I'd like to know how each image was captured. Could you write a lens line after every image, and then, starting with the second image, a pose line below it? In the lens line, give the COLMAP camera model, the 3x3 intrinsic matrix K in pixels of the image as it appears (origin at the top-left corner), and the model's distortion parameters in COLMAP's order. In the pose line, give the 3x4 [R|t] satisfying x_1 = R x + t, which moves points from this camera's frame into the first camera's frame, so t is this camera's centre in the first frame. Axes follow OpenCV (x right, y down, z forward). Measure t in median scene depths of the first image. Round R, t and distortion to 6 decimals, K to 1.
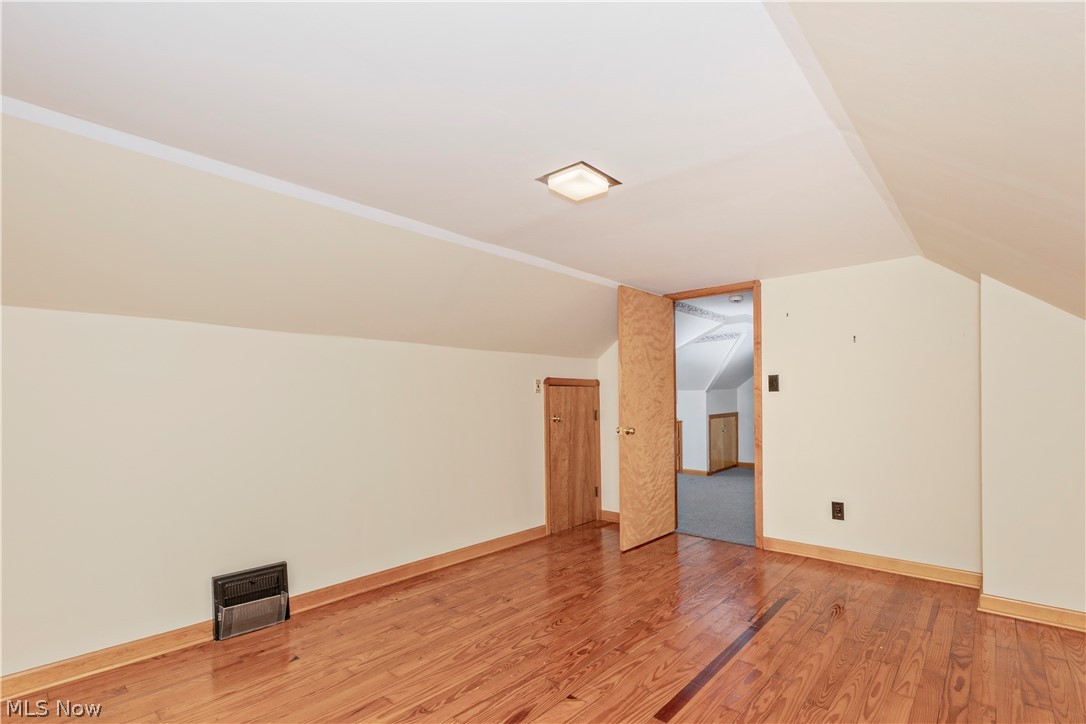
lens RADIAL K [[509.6, 0, 571.0], [0, 509.6, 403.4], [0, 0, 1]] dist [0.001705, -0.000286]
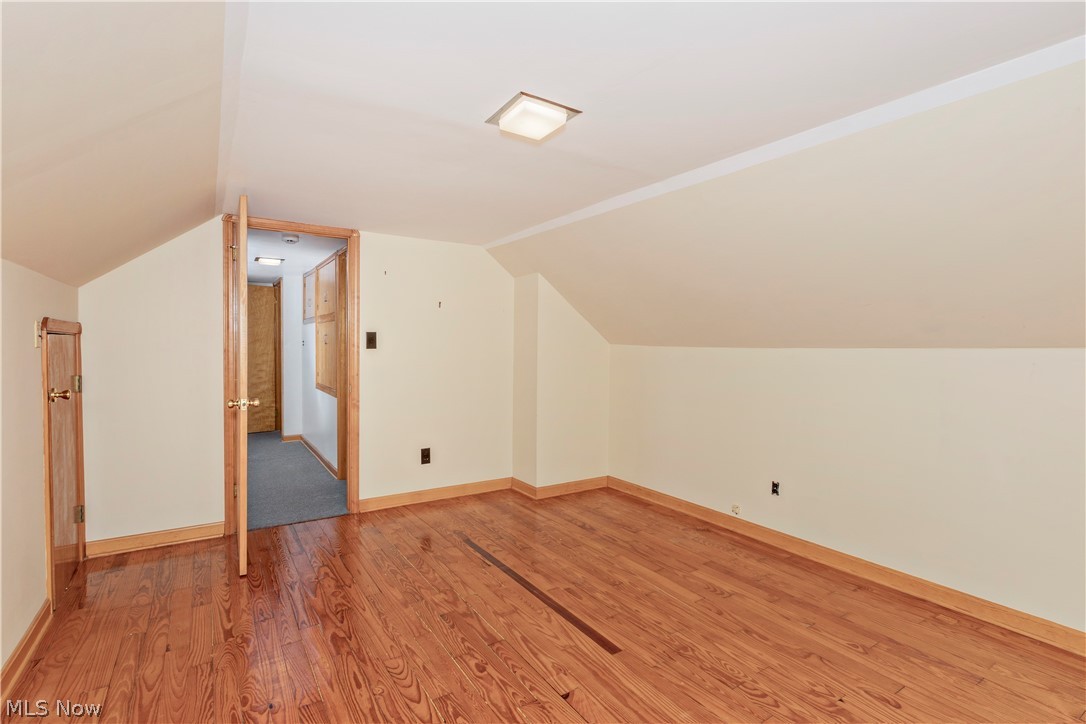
lens RADIAL K [[509.6, 0, 548.5], [0, 509.6, 359.5], [0, 0, 1]] dist [0.001705, -0.000286]
pose [[0.280916, -0.014127, 0.959628, -0.662976], [-0.007298, 0.999831, 0.016856, -0.032879], [-0.959705, -0.011738, 0.280766, 0.587018]]
